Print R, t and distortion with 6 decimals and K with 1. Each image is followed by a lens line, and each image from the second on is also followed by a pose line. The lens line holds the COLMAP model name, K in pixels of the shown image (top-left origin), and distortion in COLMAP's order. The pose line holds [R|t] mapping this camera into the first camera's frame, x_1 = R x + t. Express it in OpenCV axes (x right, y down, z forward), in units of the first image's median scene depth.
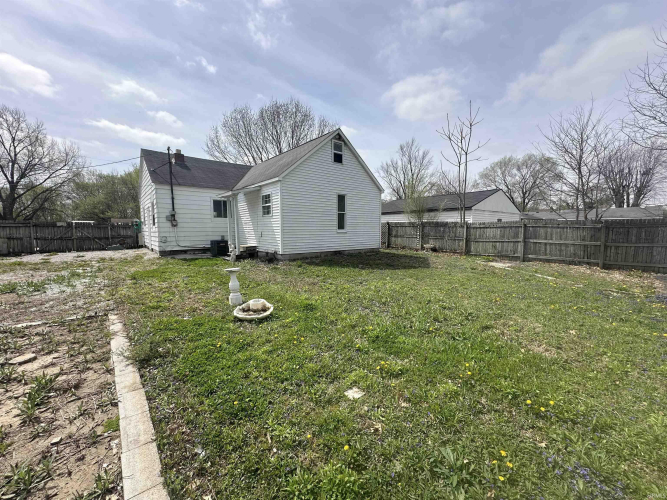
lens RADIAL K [[267.2, 0, 333.3], [0, 267.2, 251.8], [0, 0, 1]] dist [-0.001831, 0.000497]
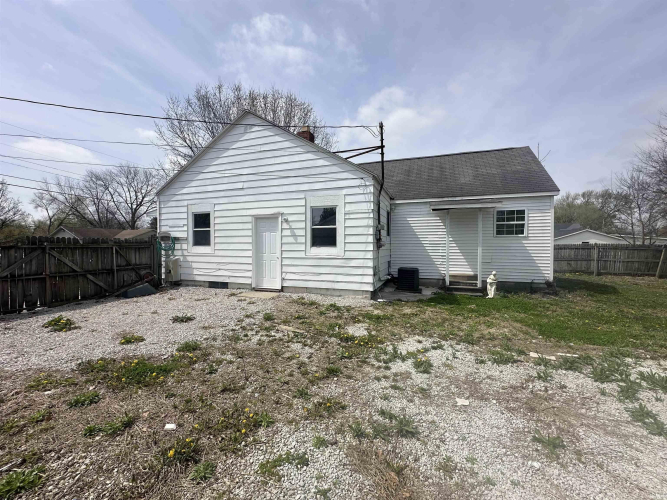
lens RADIAL K [[267.2, 0, 333.3], [0, 267.2, 250.0], [0, 0, 1]] dist [-0.001831, 0.000497]
pose [[0.861835, -0.004600, 0.507168, -1.100902], [0.040727, 0.997357, -0.060162, -0.064669], [-0.505551, 0.072505, 0.859745, 0.566733]]
